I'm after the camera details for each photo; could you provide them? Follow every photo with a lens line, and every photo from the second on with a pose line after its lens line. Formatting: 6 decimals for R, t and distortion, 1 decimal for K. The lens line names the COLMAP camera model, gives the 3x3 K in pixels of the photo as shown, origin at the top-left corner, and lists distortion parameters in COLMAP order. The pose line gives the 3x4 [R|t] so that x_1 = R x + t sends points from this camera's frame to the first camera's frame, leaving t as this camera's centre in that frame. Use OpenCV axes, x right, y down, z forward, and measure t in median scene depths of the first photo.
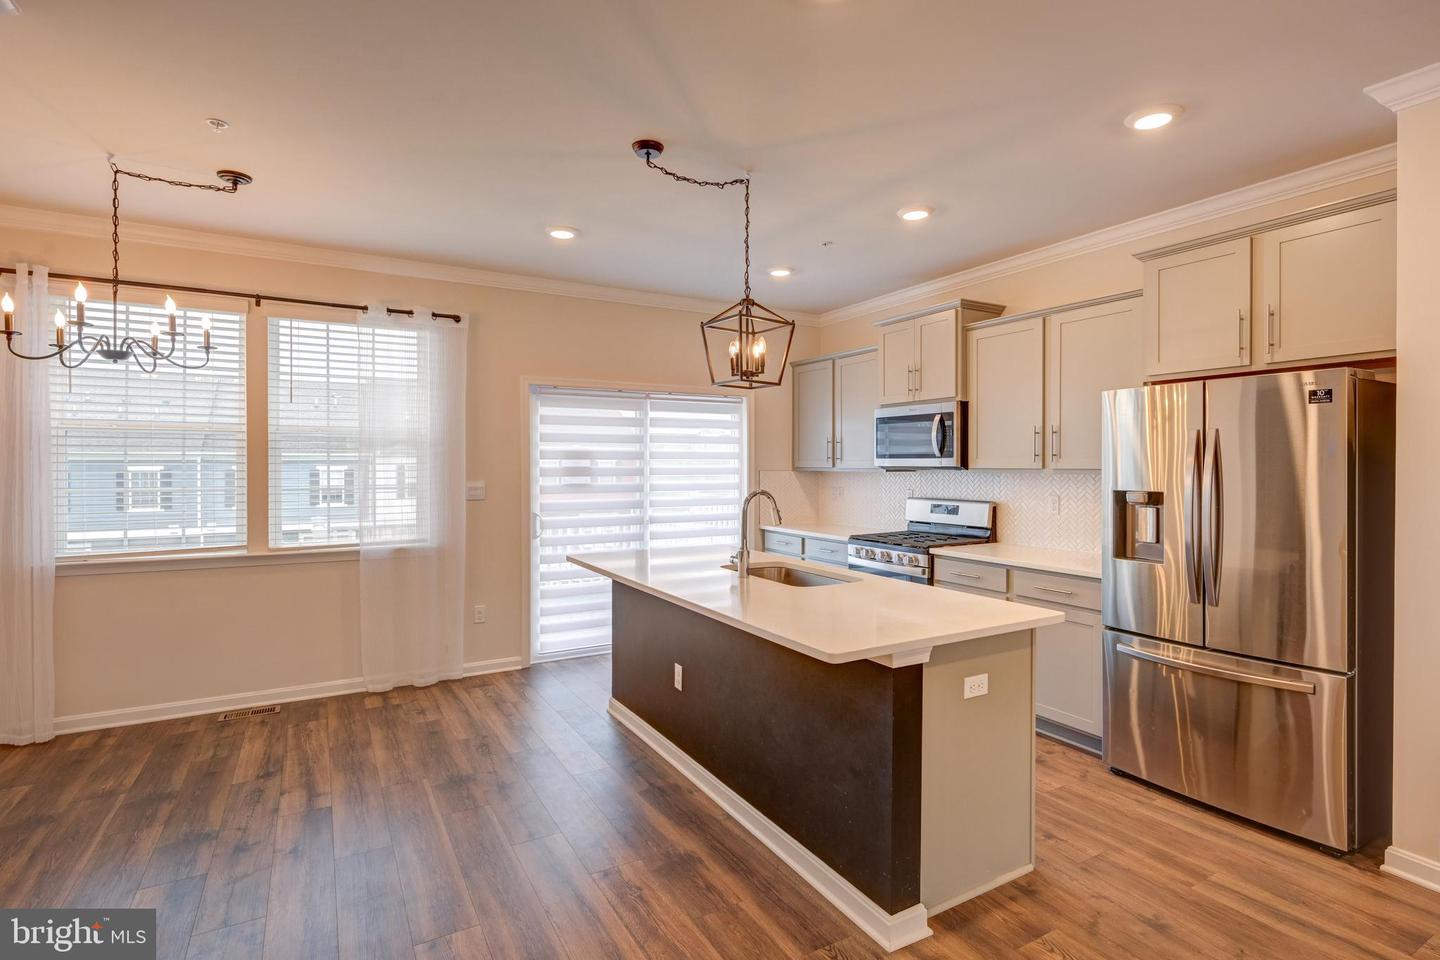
lens RADIAL K [[712.3, 0, 733.7], [0, 712.3, 470.3], [0, 0, 1]] dist [-0.002960, 0.001733]
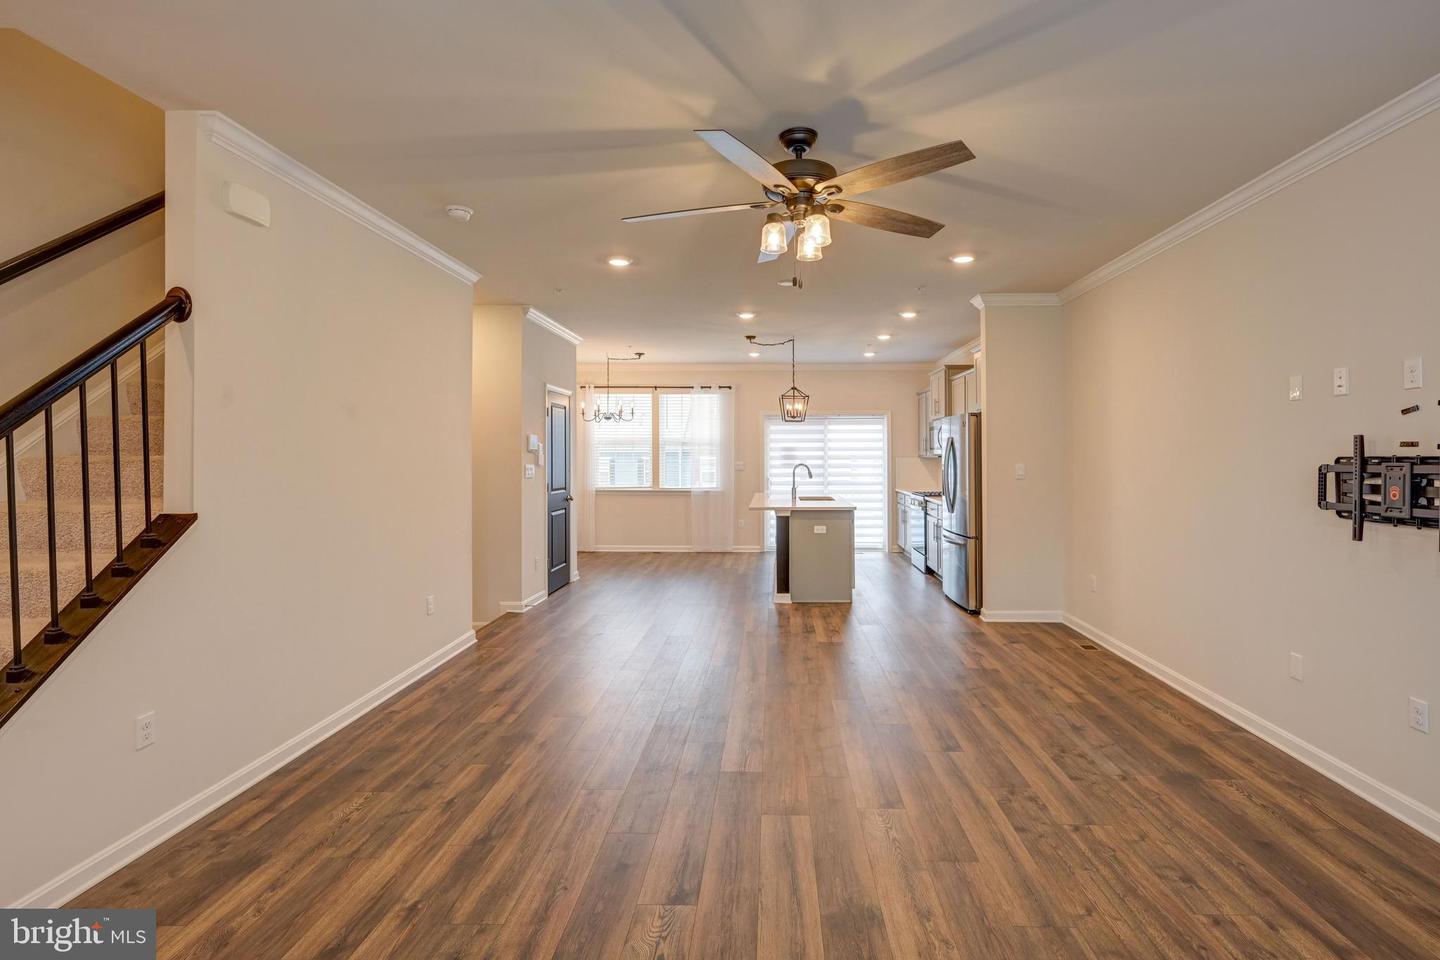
lens RADIAL K [[676.0, 0, 731.0], [0, 676.0, 470.9], [0, 0, 1]] dist [0.000172, -0.000118]
pose [[0.830004, 0.010694, -0.557654, 1.208366], [-0.002317, 0.999874, 0.015725, 0.017696], [0.557752, -0.011759, 0.829924, -1.136412]]
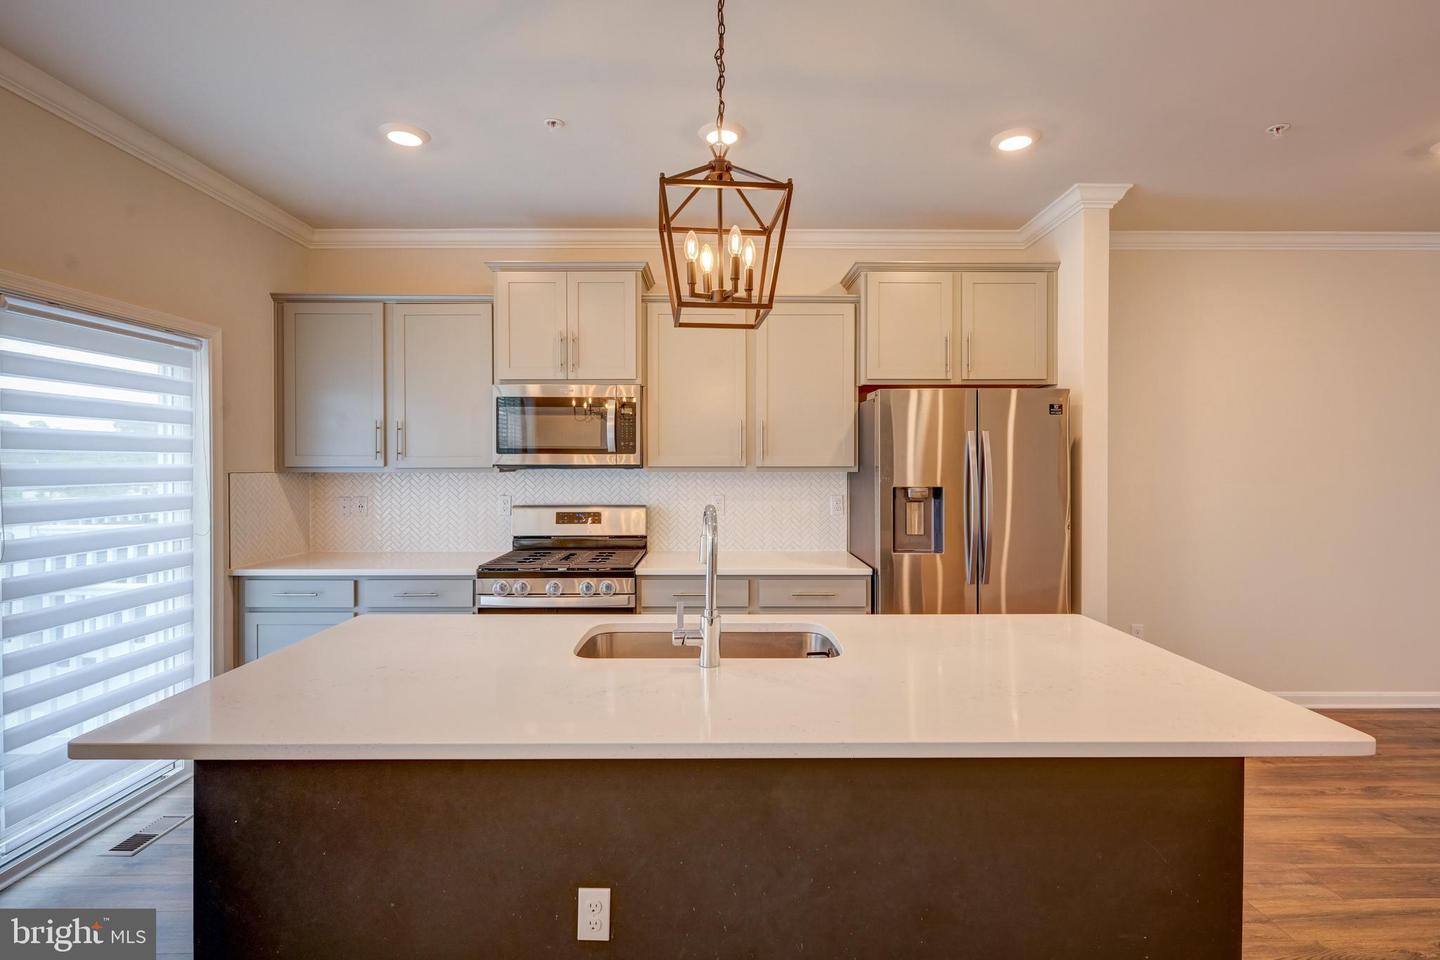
lens RADIAL K [[676.0, 0, 723.2], [0, 676.0, 467.0], [0, 0, 1]] dist [0.000172, -0.000118]
pose [[0.497396, -0.004314, 0.867513, -0.455510], [0.007235, 0.999973, 0.000824, -0.003612], [-0.867494, 0.005866, 0.497414, 0.765360]]
